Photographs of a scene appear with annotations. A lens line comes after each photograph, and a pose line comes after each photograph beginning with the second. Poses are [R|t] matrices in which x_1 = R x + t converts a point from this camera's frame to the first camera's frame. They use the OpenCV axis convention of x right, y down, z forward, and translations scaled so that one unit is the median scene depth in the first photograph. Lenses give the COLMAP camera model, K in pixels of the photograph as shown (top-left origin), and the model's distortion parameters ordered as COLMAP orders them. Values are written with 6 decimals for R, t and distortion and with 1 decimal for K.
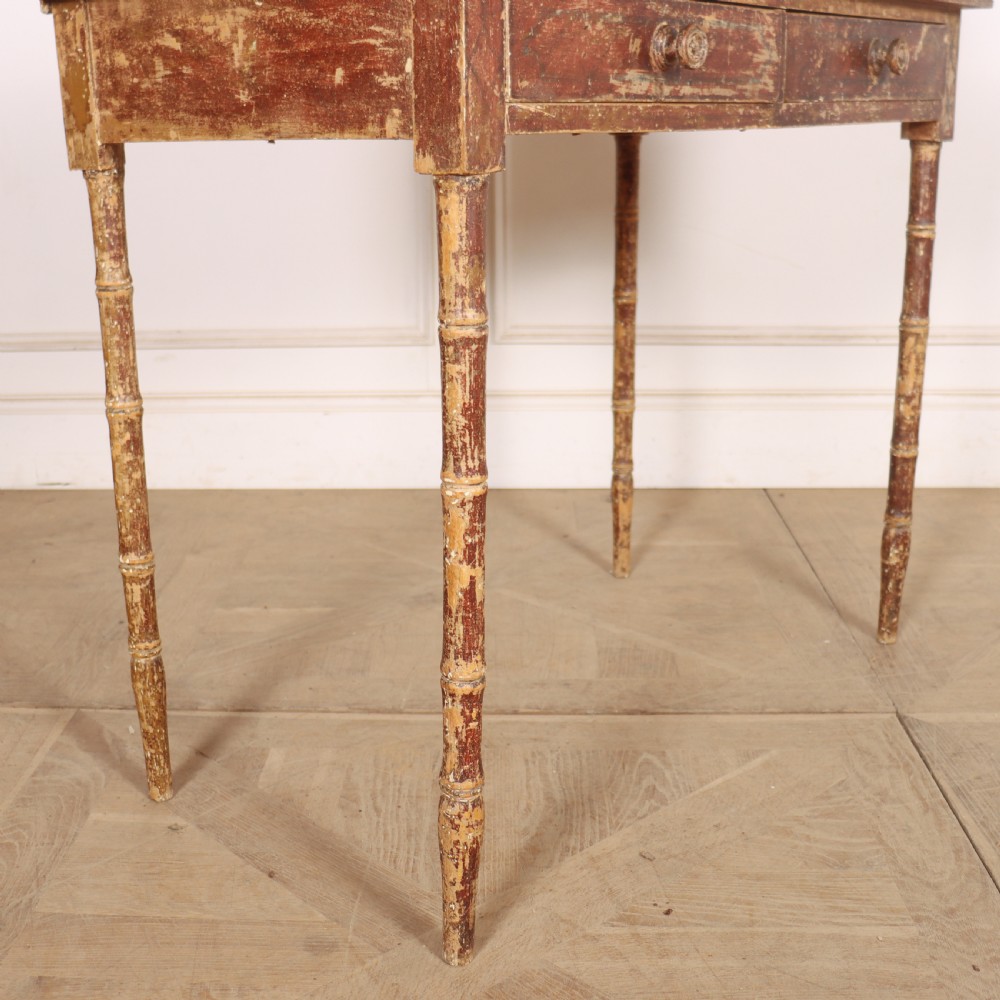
lens RADIAL K [[1377.3, 0, 432.6], [0, 1377.3, 557.3], [0, 0, 1]] dist [-0.183832, 0.146102]
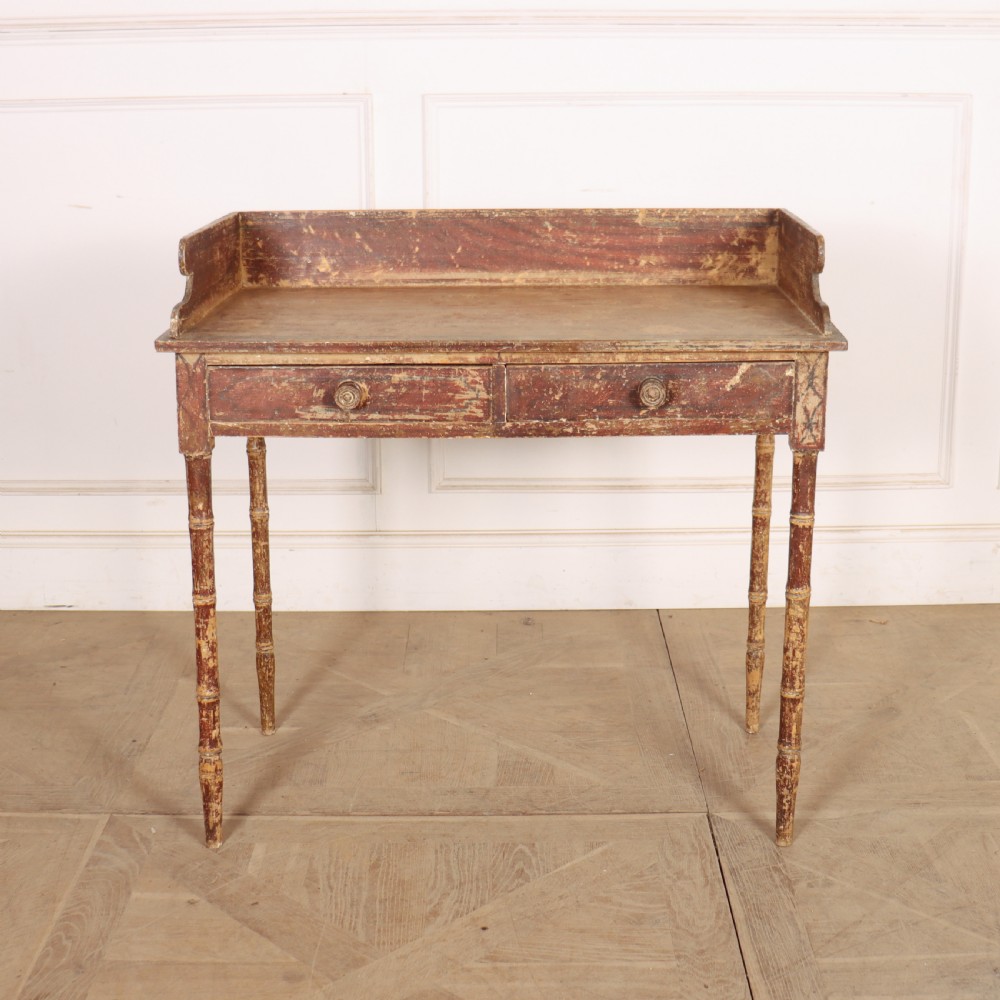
lens RADIAL K [[1611.9, 0, 512.2], [0, 1611.9, 458.8], [0, 0, 1]] dist [-0.177550, 0.080772]
pose [[0.644722, 0.213583, -0.733972, 1.591004], [-0.252585, 0.965764, 0.059163, -0.402834], [0.721481, 0.147247, 0.676598, -0.223166]]
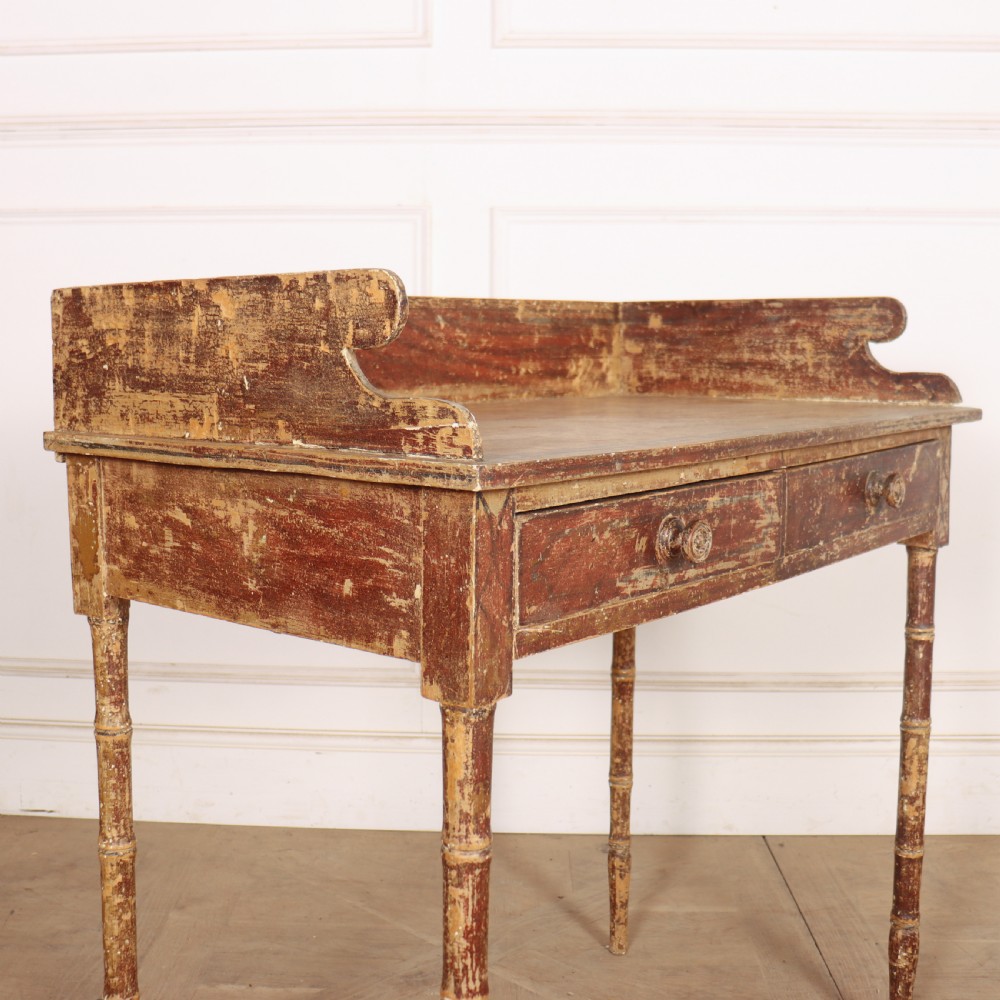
lens RADIAL K [[1381.0, 0, 422.3], [0, 1381.0, 430.4], [0, 0, 1]] dist [-0.186978, 0.179376]
pose [[0.999767, 0.021477, -0.002218, -0.010900], [-0.021346, 0.967764, -0.250954, -0.165577], [-0.003244, 0.250943, 0.967996, -0.018551]]
